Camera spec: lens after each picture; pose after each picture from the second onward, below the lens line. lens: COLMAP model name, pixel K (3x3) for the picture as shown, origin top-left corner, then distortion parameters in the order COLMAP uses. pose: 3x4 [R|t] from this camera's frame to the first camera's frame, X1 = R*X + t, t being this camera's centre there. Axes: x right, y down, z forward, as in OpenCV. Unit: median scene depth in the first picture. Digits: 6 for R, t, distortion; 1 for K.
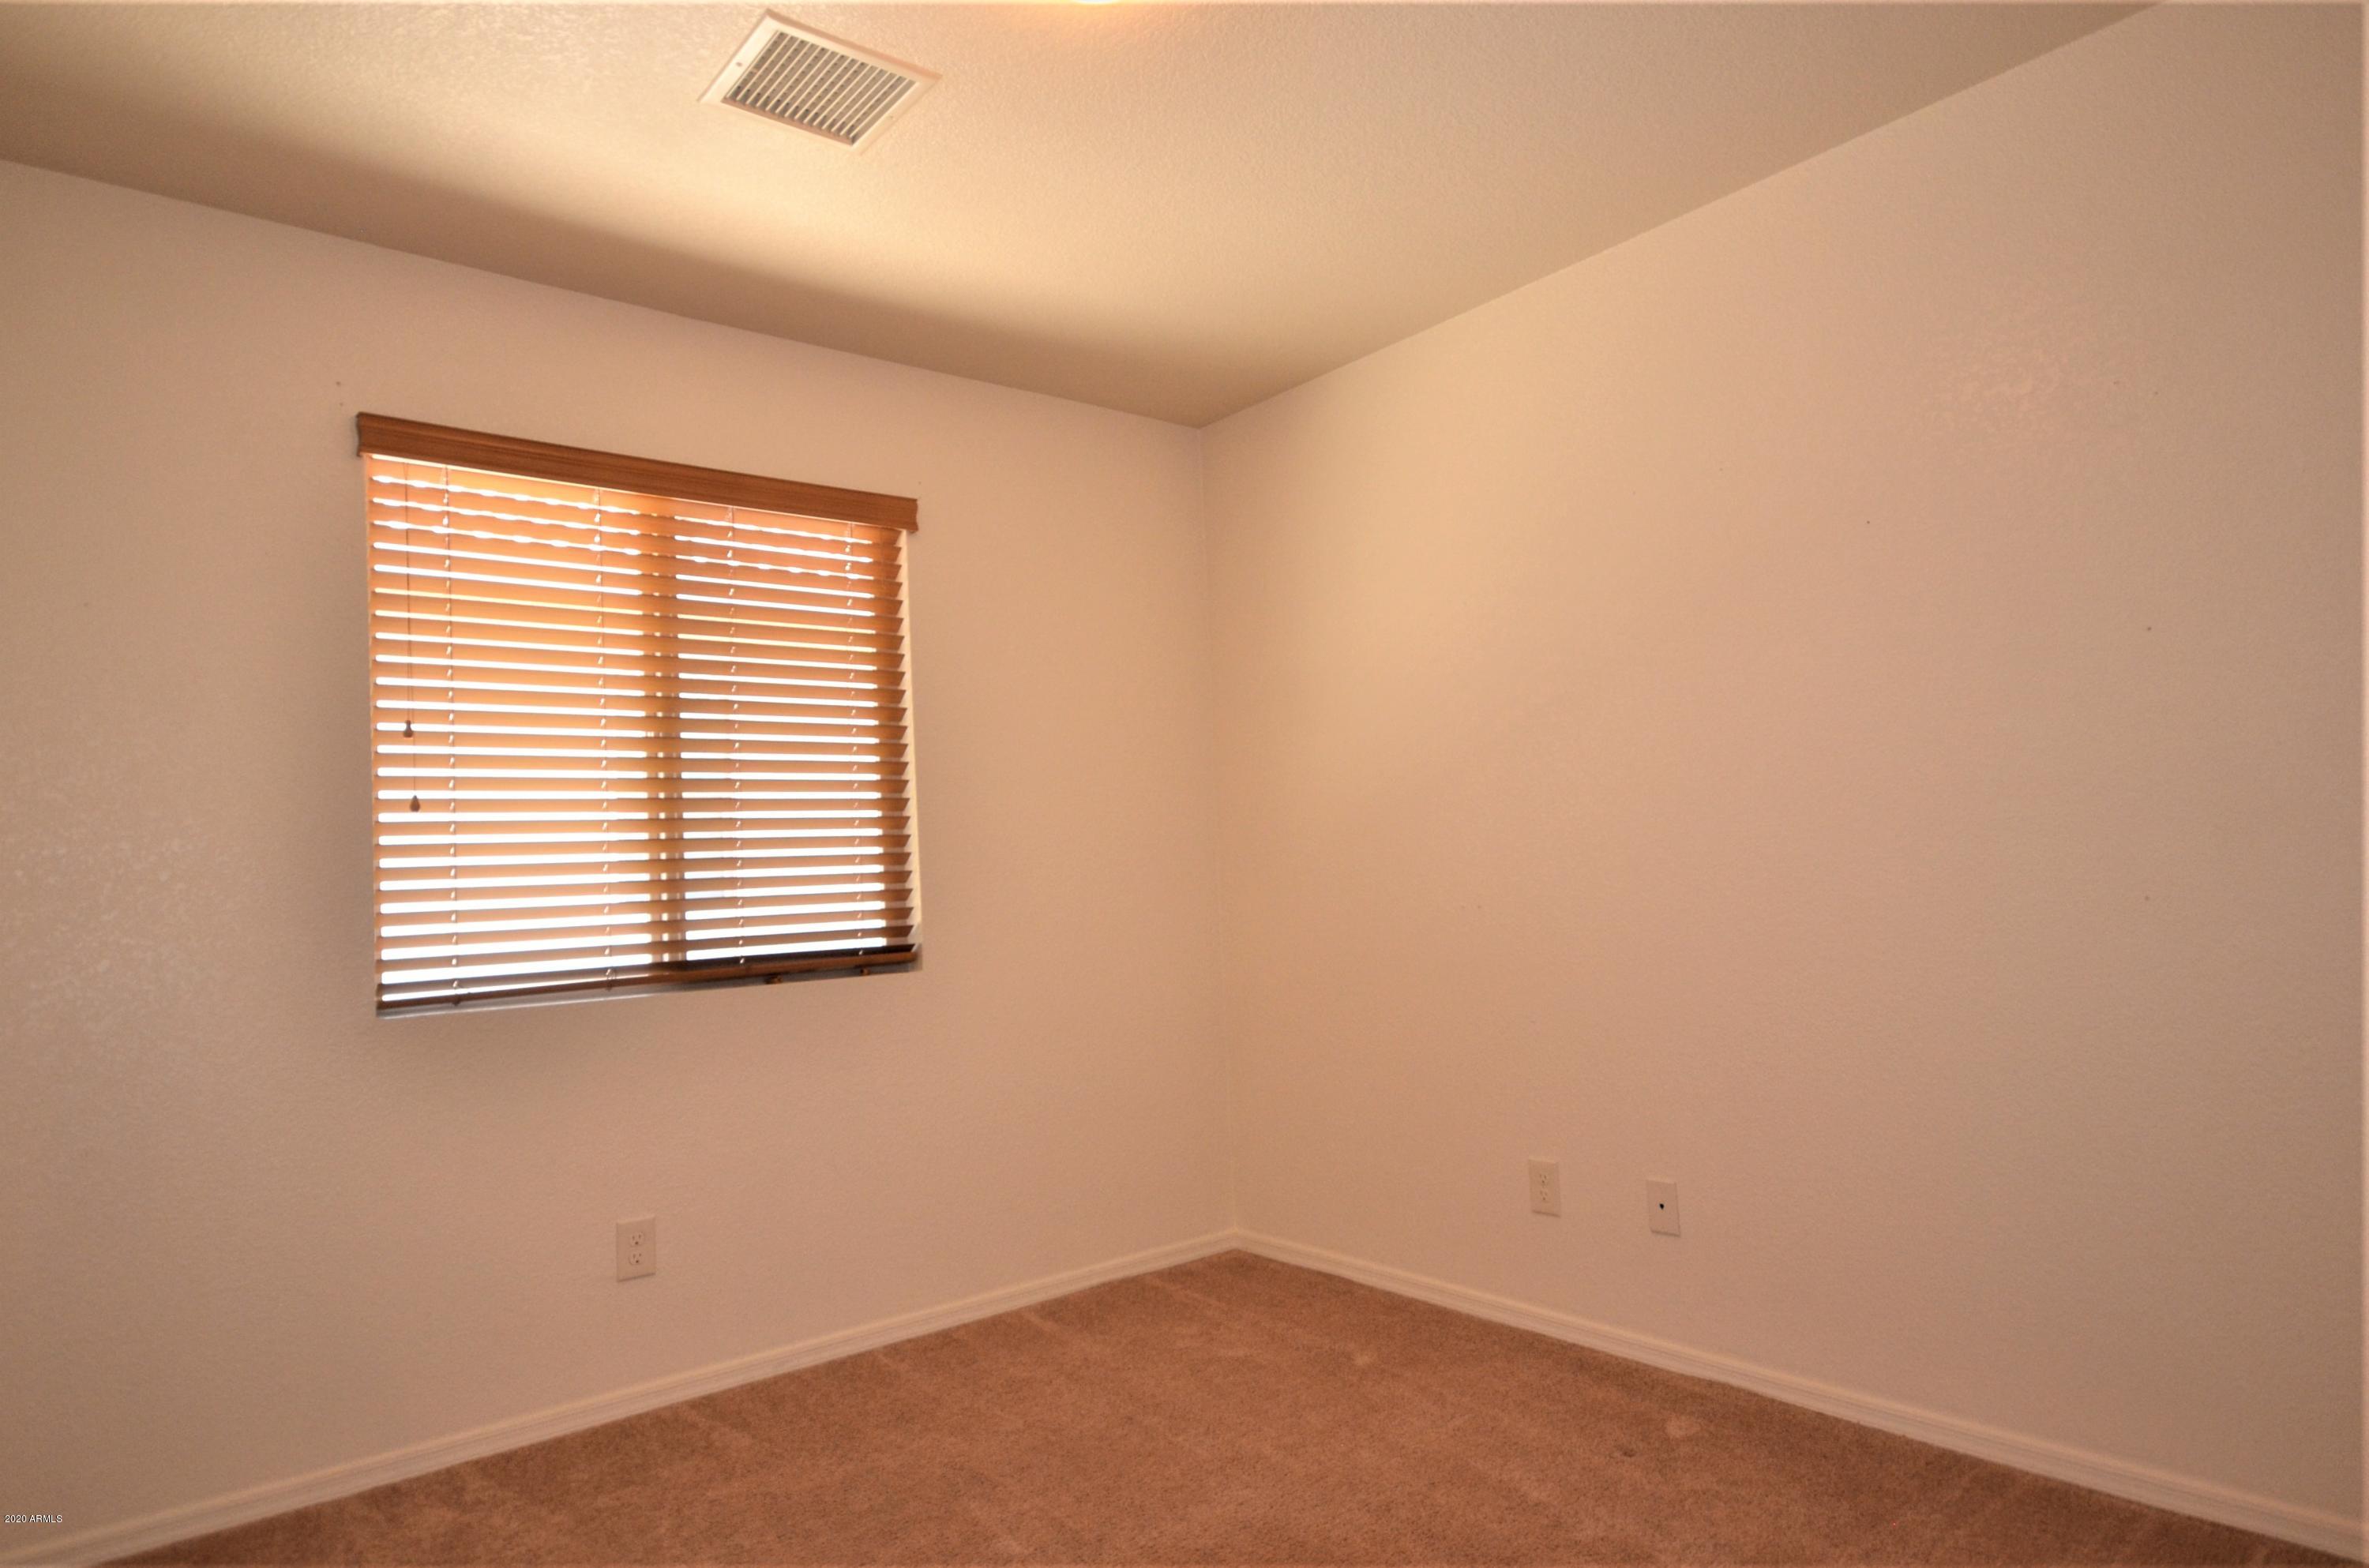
lens RADIAL K [[1386.4, 0, 1186.8], [0, 1386.4, 784.2], [0, 0, 1]] dist [0.006027, -0.001121]
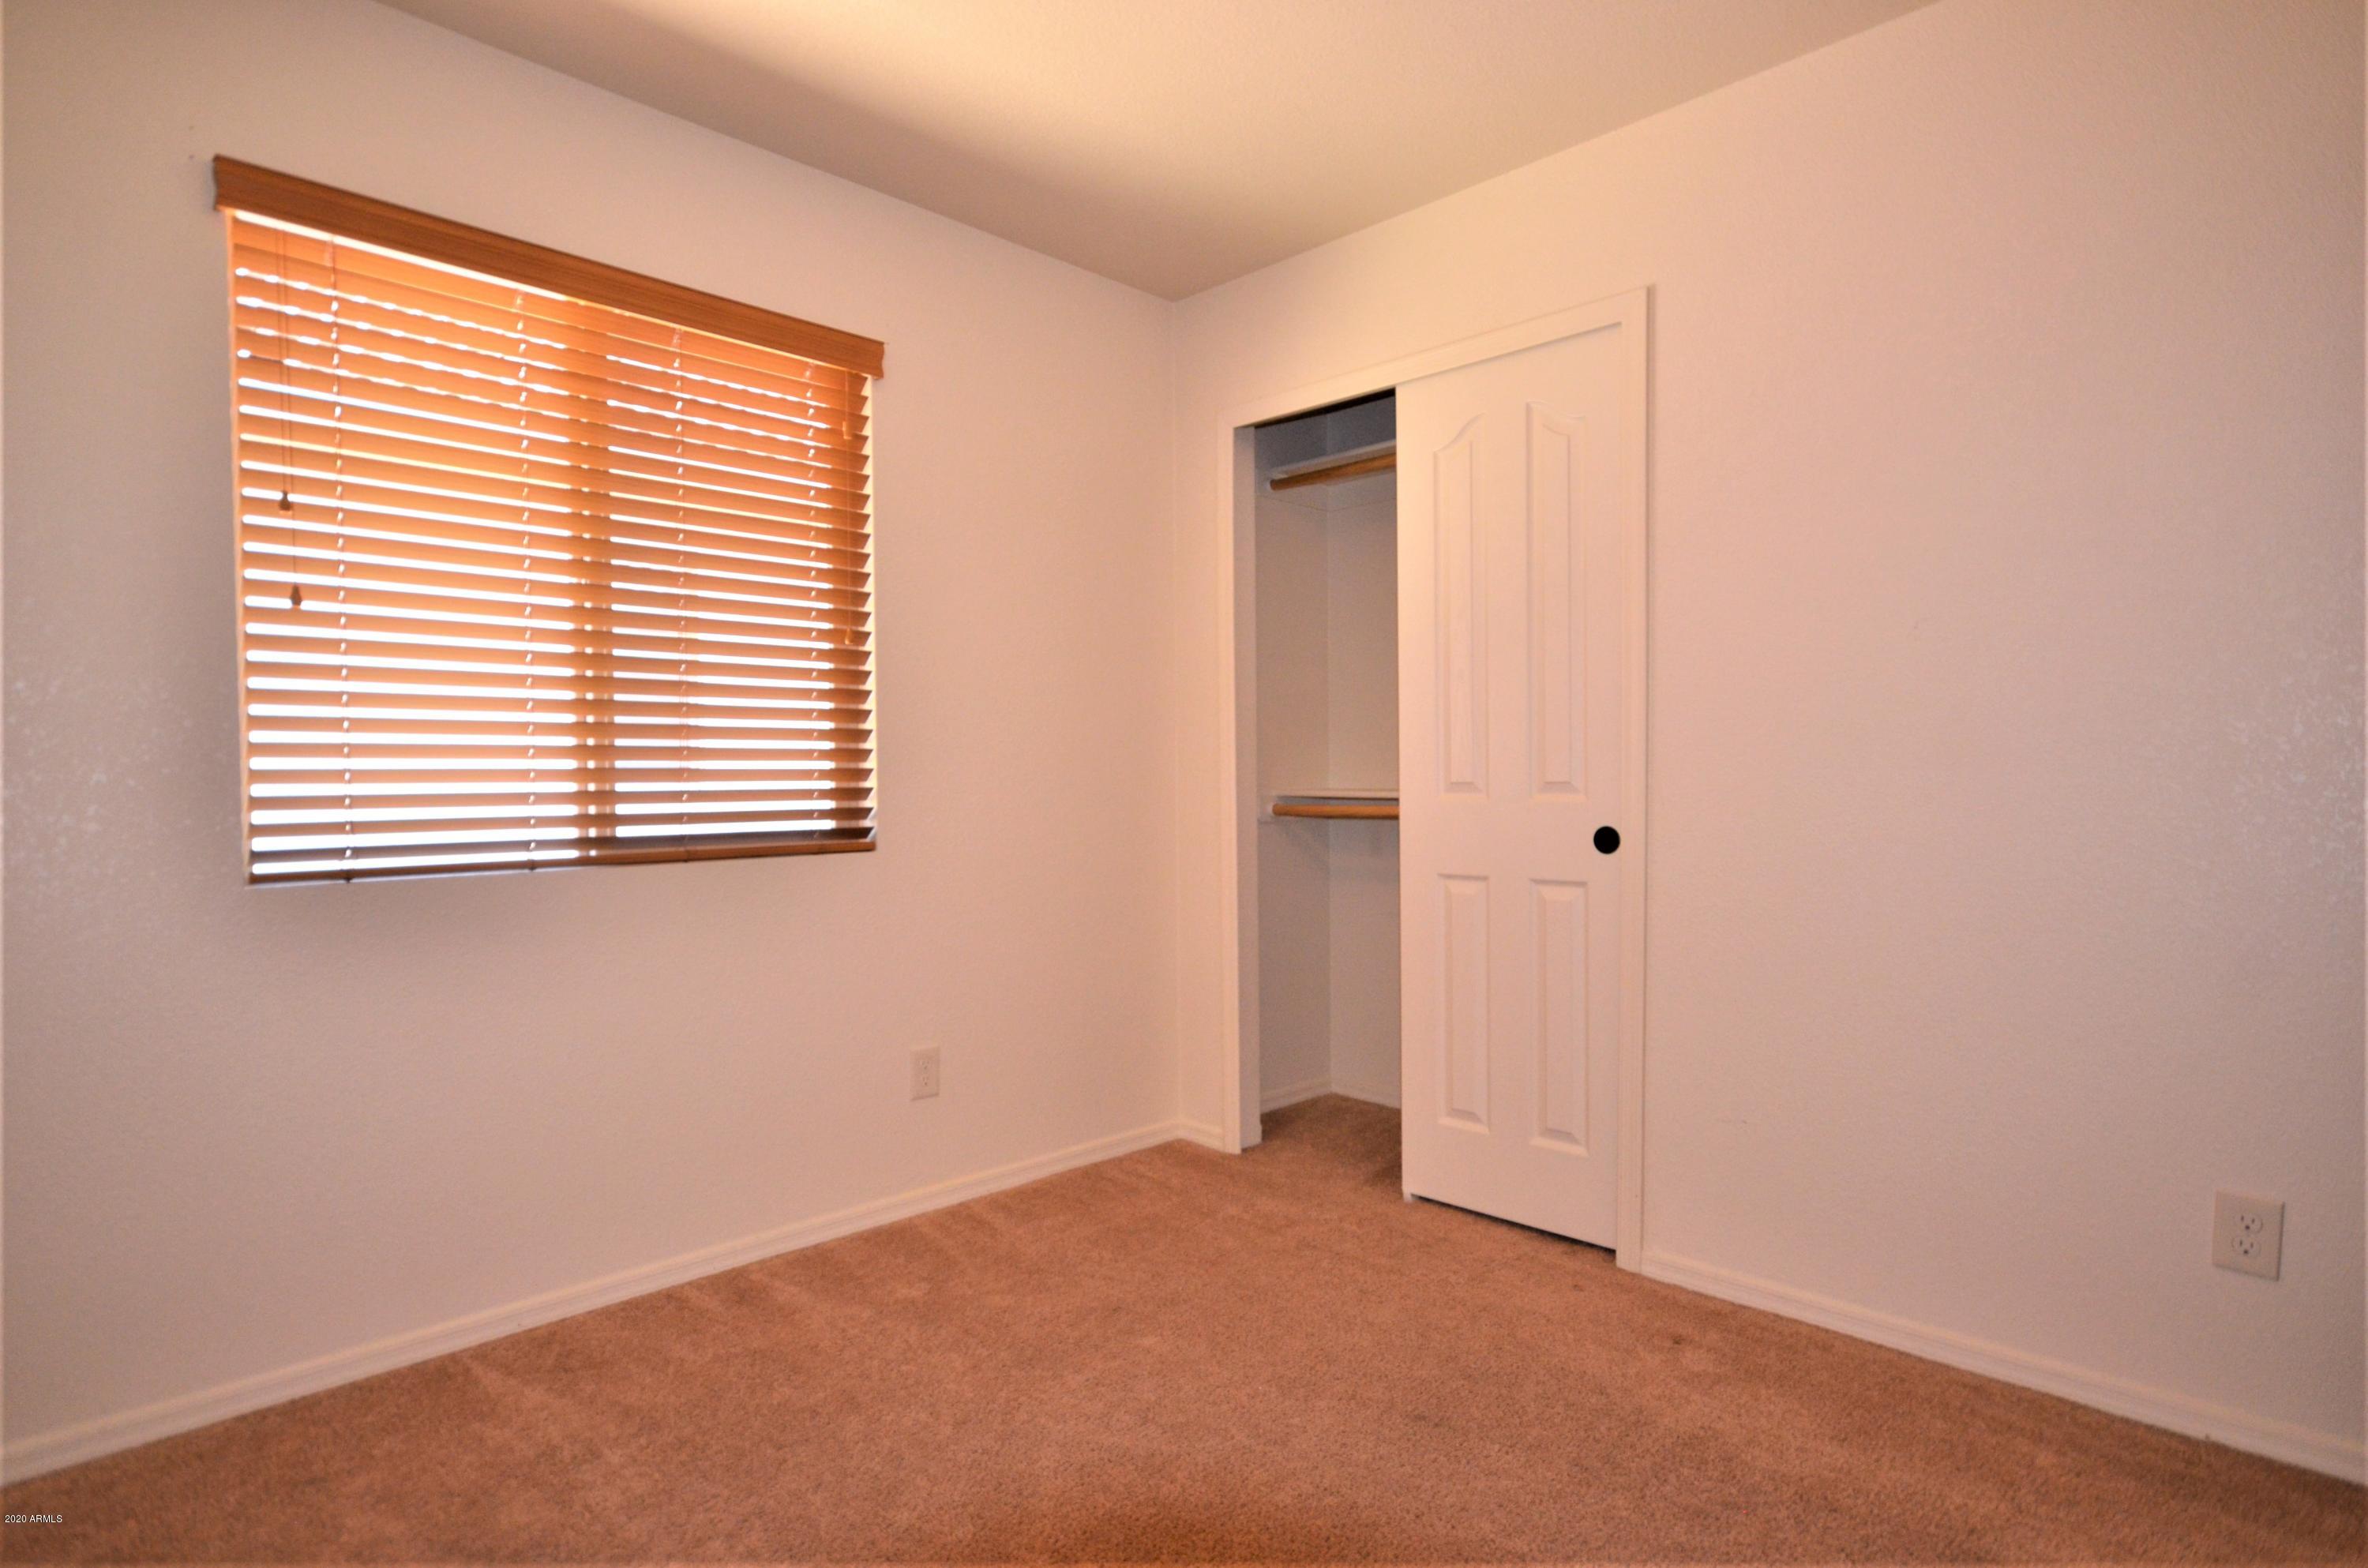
lens RADIAL K [[1225.5, 0, 1170.4], [0, 1225.5, 795.4], [0, 0, 1]] dist [0.021276, -0.011163]
pose [[0.993192, 0.035764, 0.110862, -0.089220], [-0.044199, 0.996234, 0.074589, 0.023454], [-0.107776, -0.078981, 0.991033, 0.159130]]
